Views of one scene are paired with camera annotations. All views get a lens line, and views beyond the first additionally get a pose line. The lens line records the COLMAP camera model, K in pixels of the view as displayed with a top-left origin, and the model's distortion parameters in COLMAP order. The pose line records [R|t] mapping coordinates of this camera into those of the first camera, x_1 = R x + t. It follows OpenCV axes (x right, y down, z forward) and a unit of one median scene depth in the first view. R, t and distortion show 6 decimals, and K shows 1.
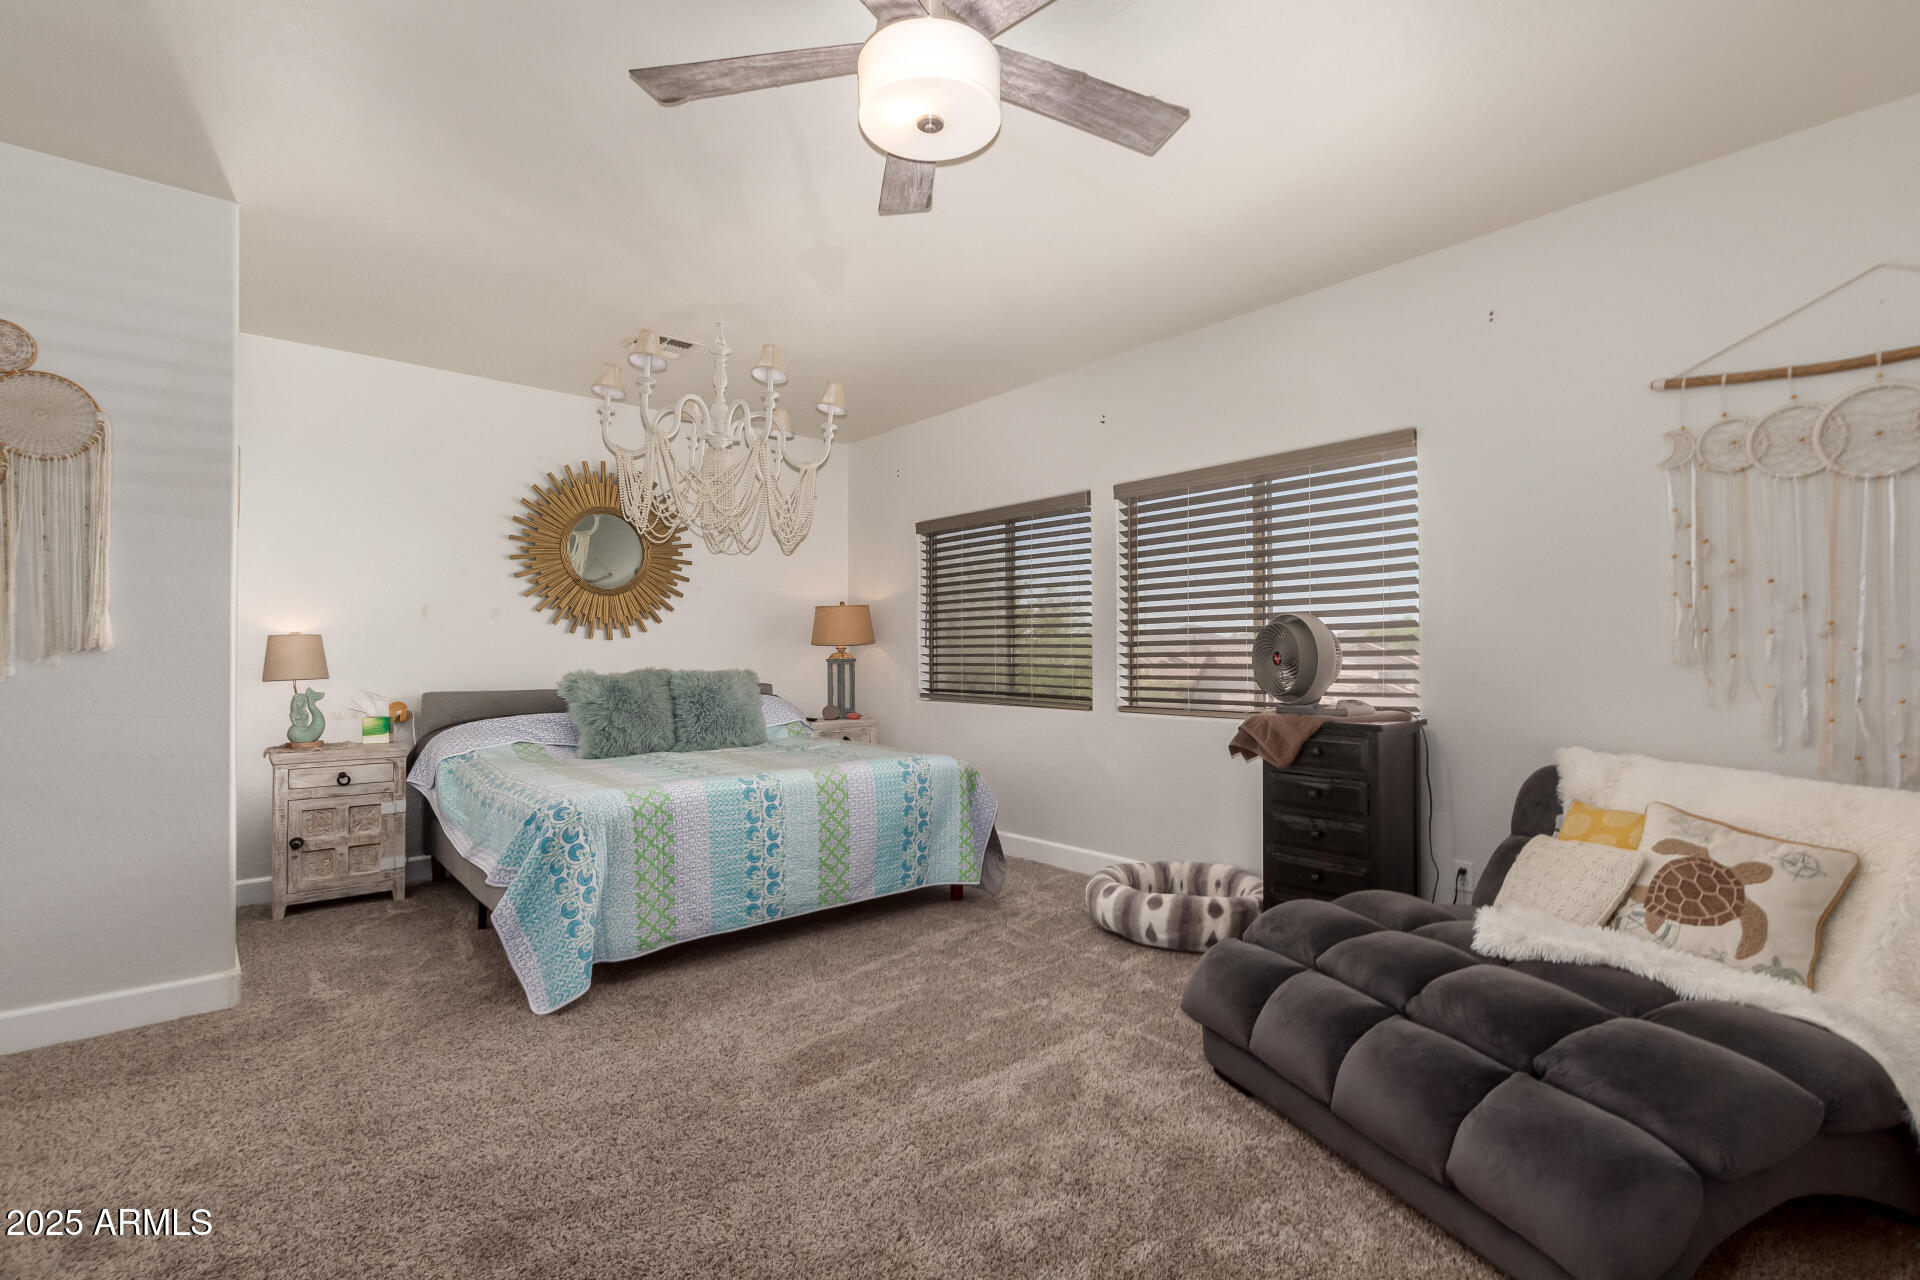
lens RADIAL K [[884.2, 0, 957.3], [0, 884.2, 651.9], [0, 0, 1]] dist [0.004875, -0.000219]
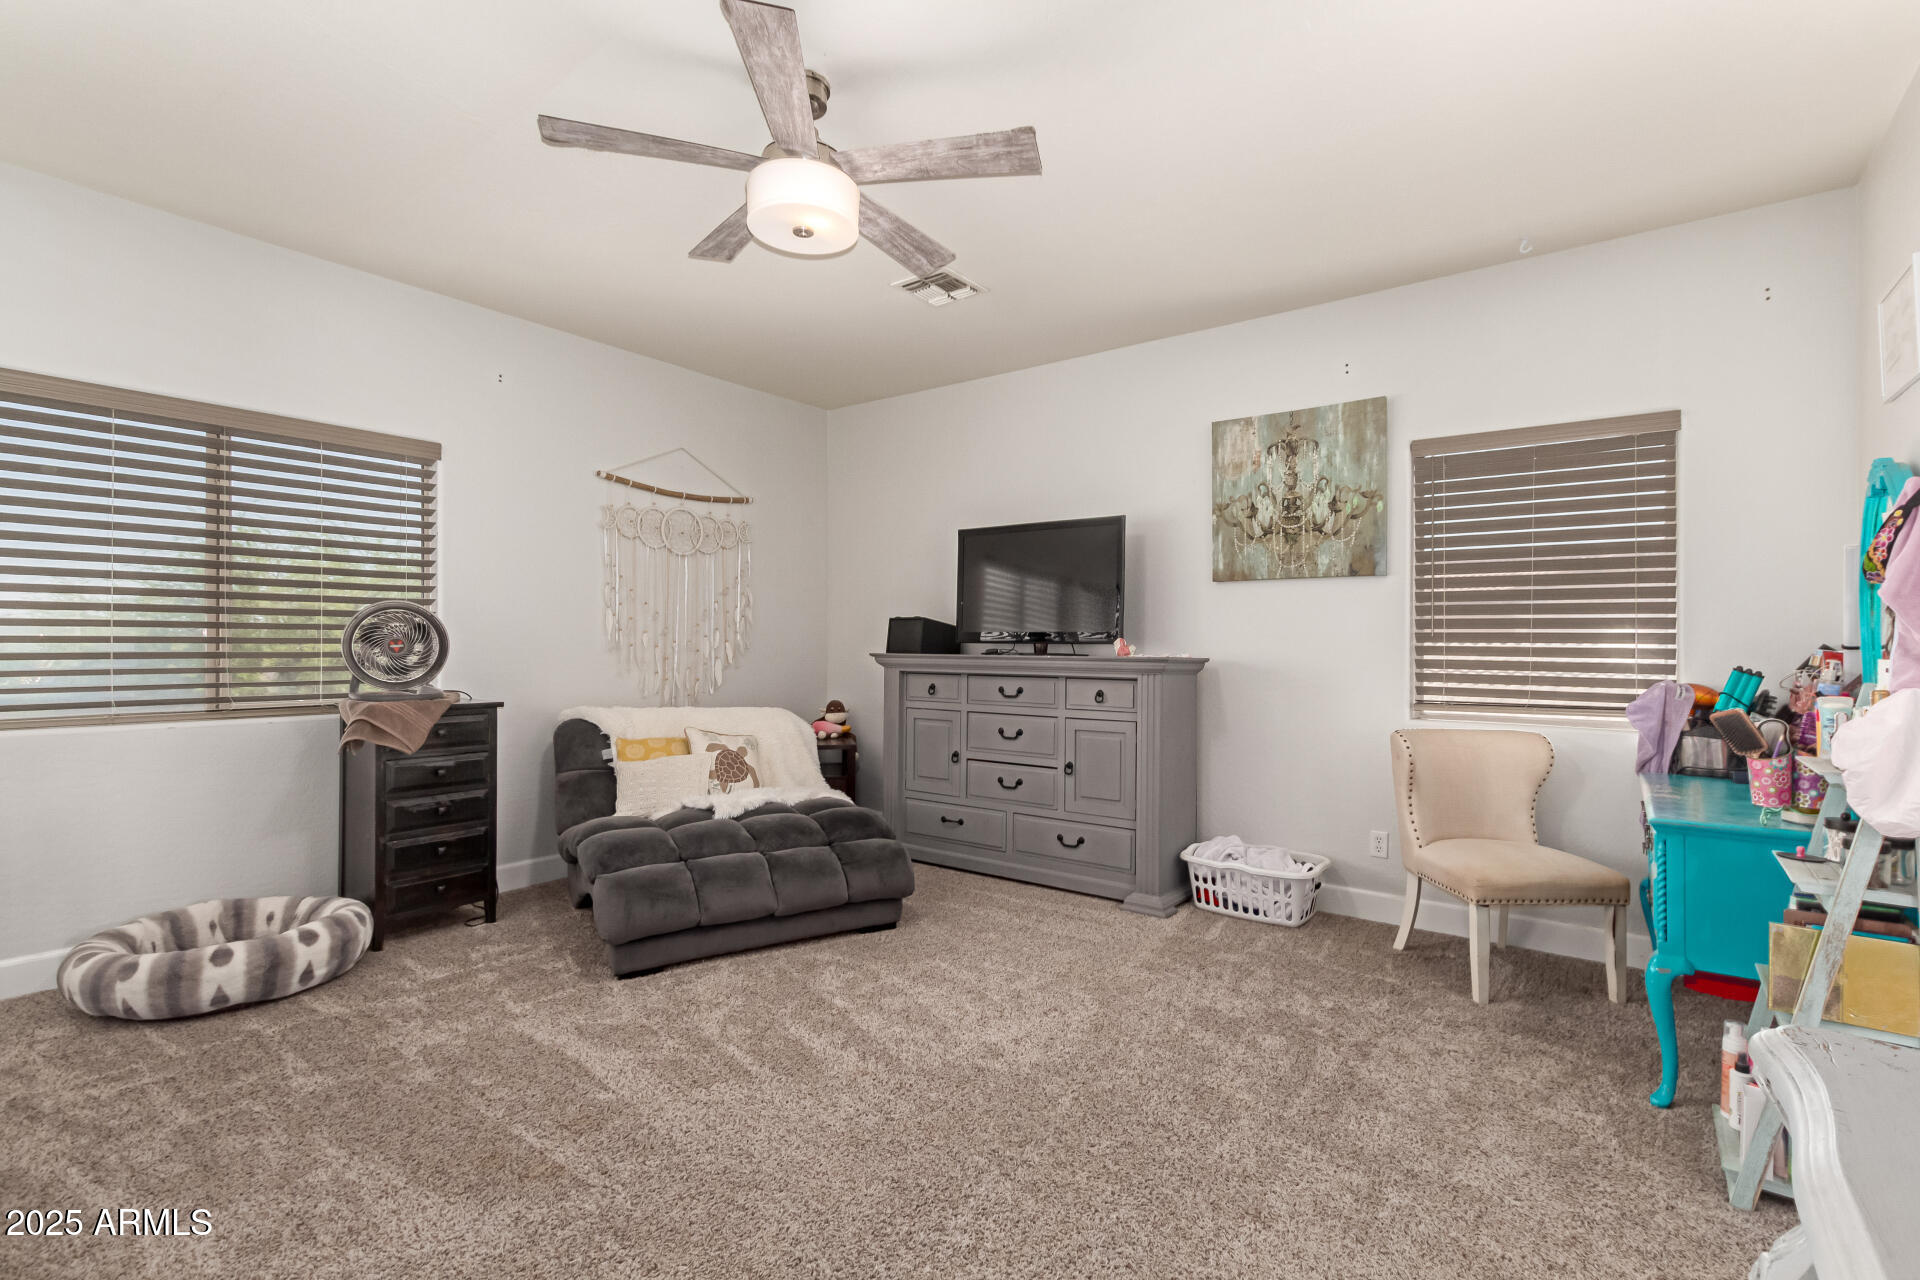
lens RADIAL K [[884.2, 0, 957.3], [0, 884.2, 651.9], [0, 0, 1]] dist [0.004875, -0.000219]
pose [[-0.204505, -0.008139, 0.978832, -0.904705], [-0.008727, 0.999941, 0.006491, 0.001479], [-0.978827, -0.007215, -0.204564, 0.704922]]
